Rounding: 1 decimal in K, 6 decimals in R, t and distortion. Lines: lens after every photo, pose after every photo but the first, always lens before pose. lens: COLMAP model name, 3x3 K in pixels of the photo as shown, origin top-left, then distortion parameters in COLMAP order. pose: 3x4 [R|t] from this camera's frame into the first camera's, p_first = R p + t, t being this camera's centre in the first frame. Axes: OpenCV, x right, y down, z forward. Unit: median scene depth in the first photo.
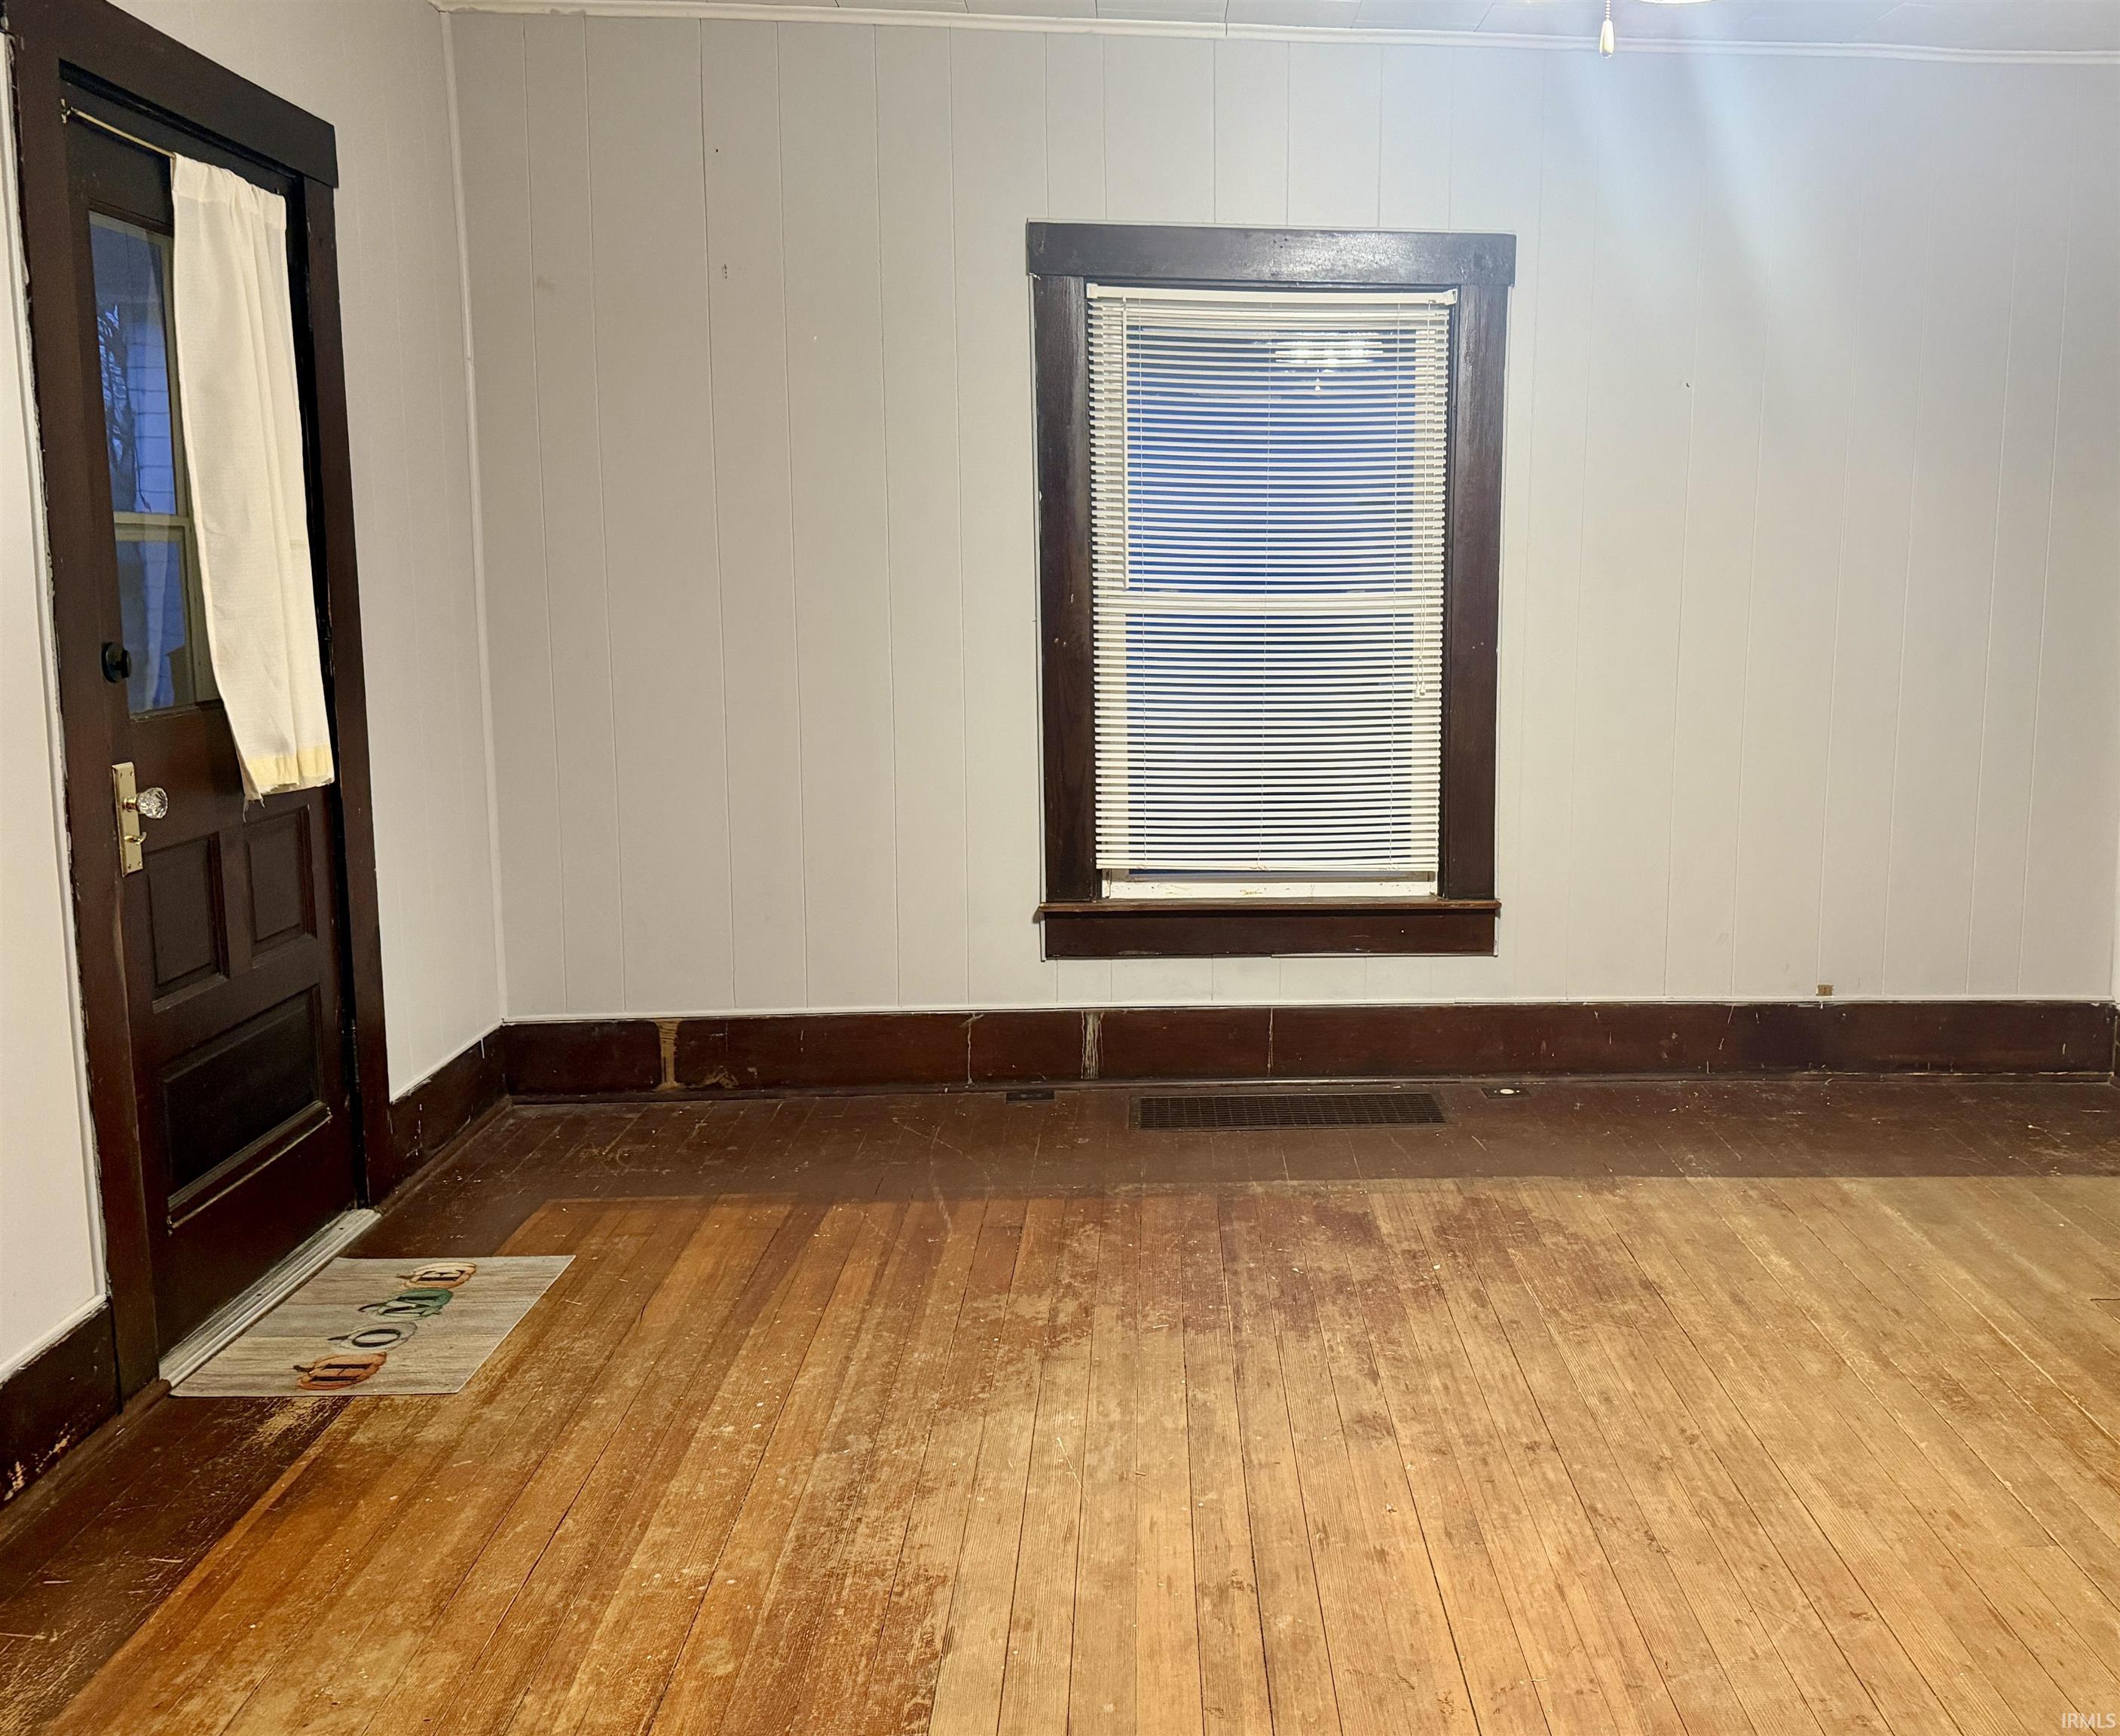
lens RADIAL K [[1814.3, 0, 1317.9], [0, 1814.3, 825.1], [0, 0, 1]] dist [0.137249, -0.206563]
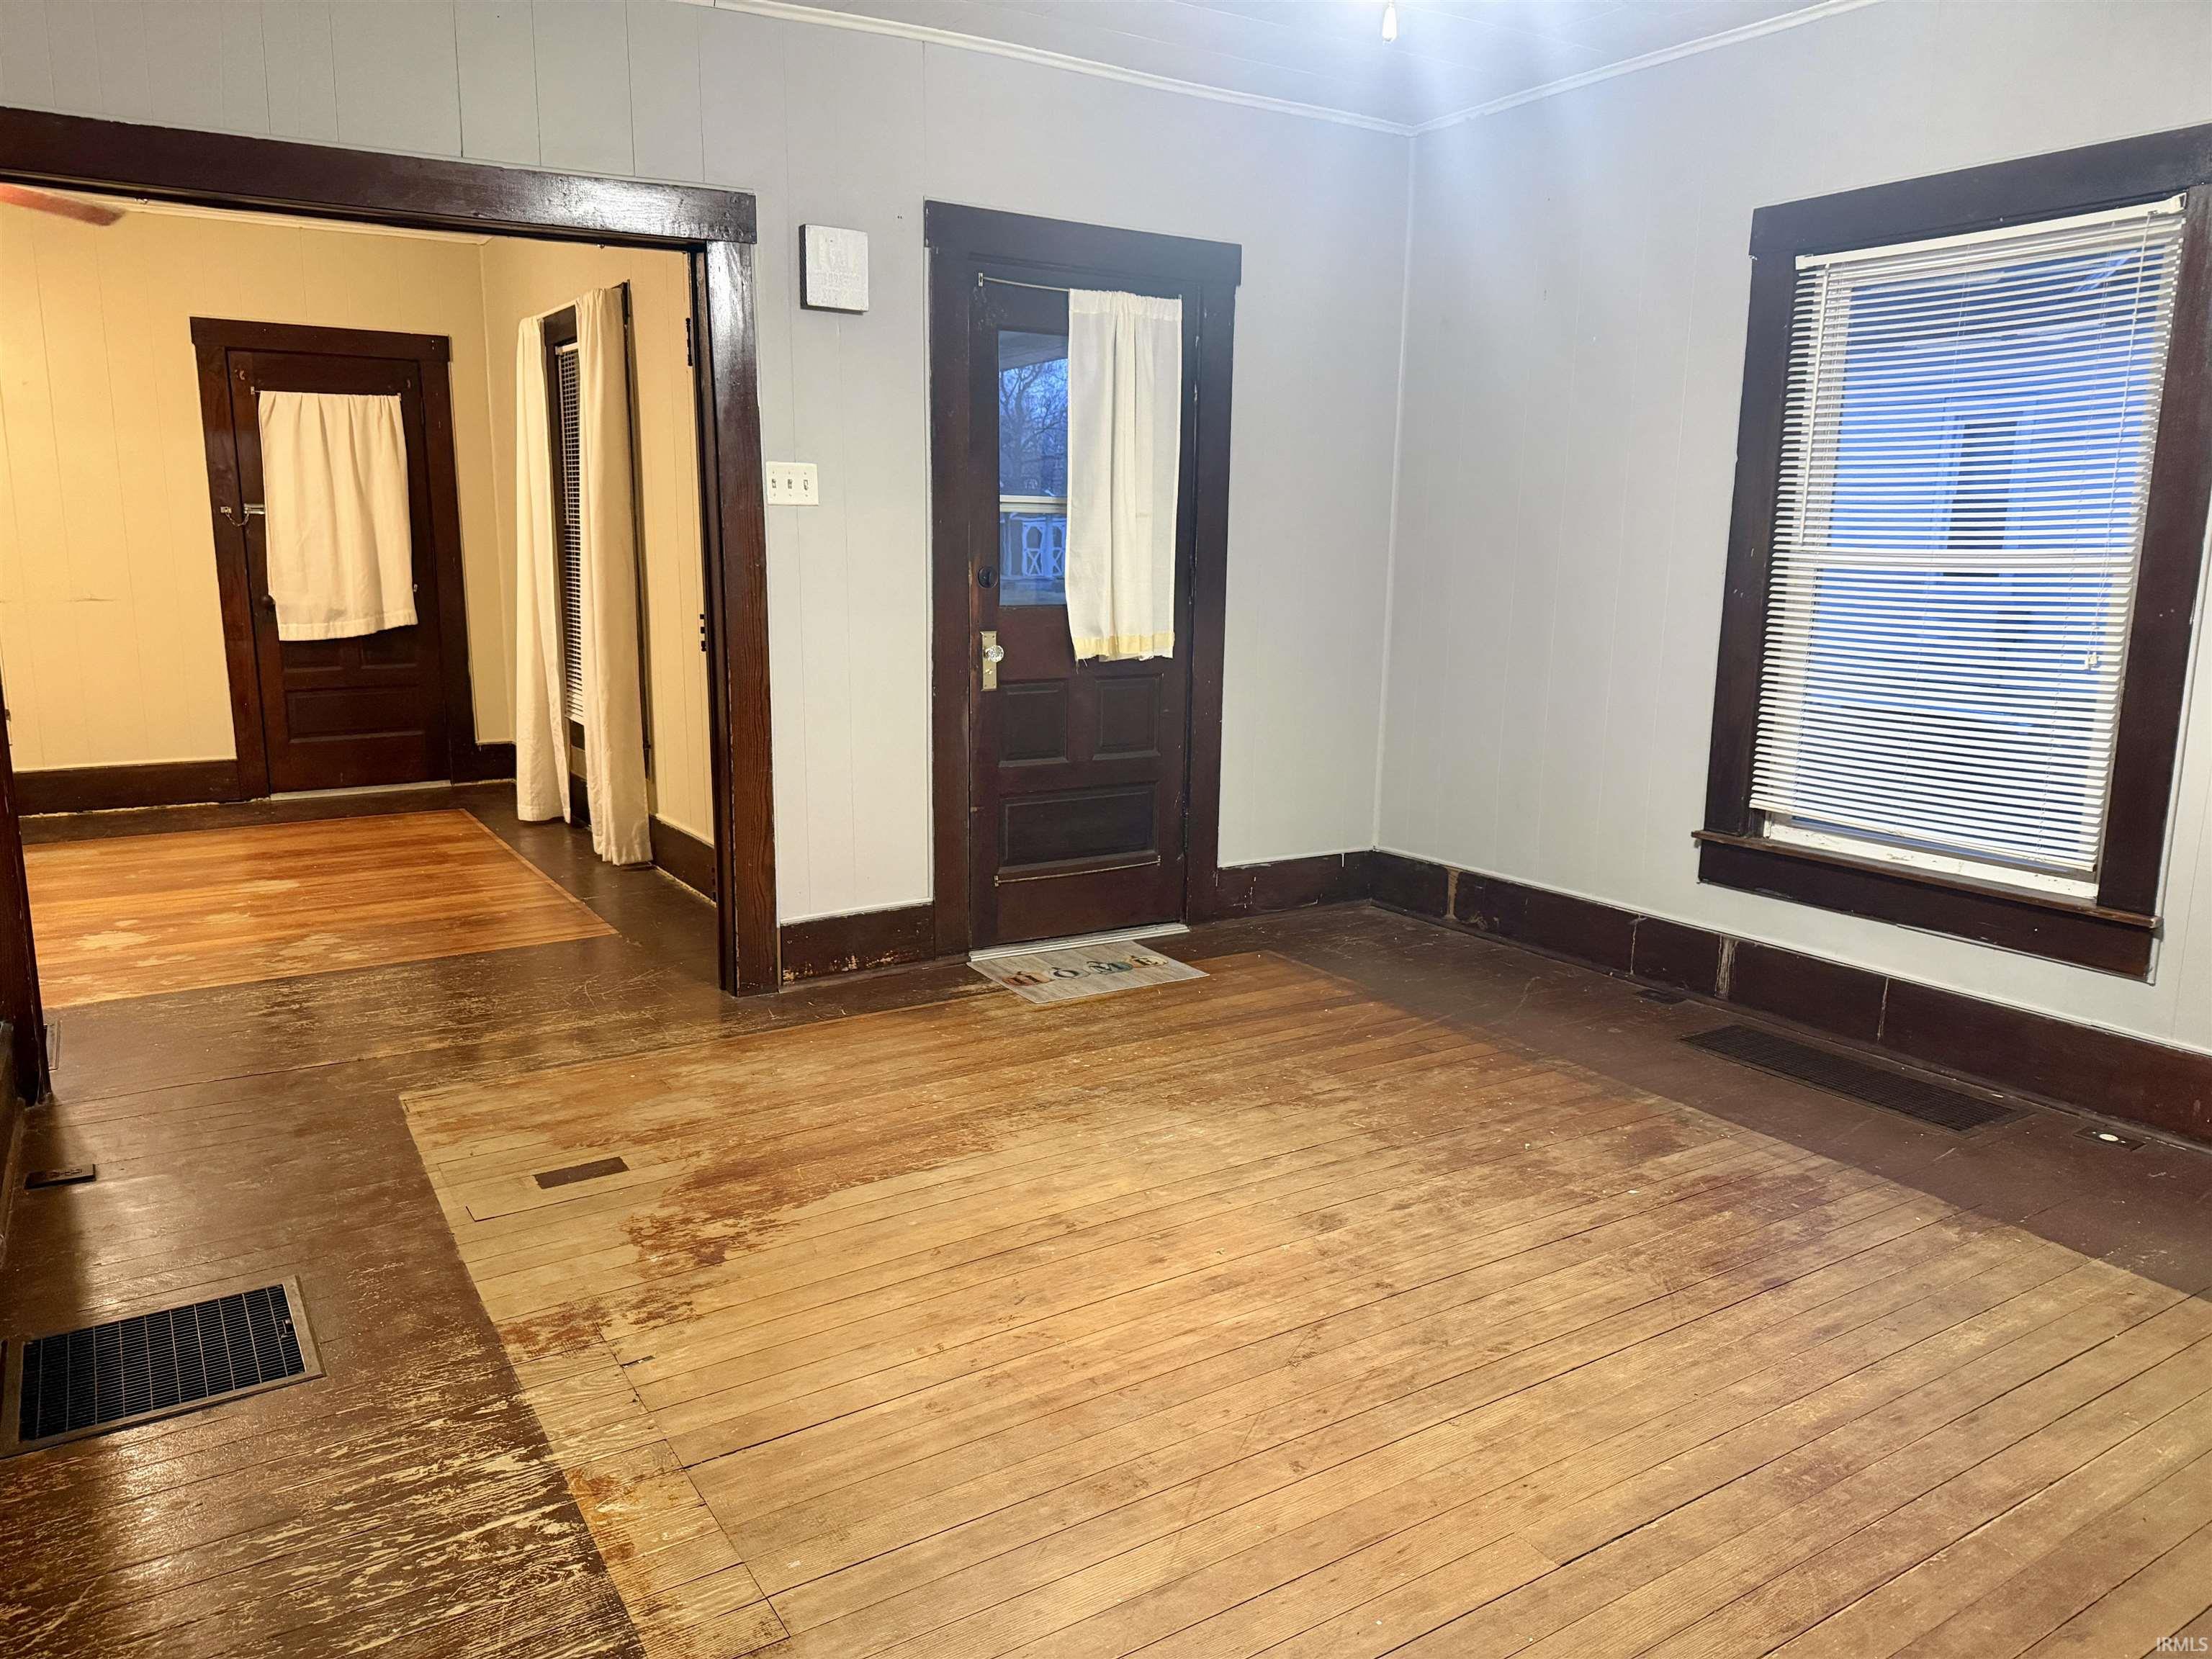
lens RADIAL K [[1565.5, 0, 1106.0], [0, 1565.5, 829.5], [0, 0, 1]] dist [0.105140, -0.132188]
pose [[0.455307, 0.161002, -0.875656, 0.706117], [-0.132400, 0.984822, 0.112231, -0.024298], [0.880435, 0.064838, 0.469713, 0.302948]]
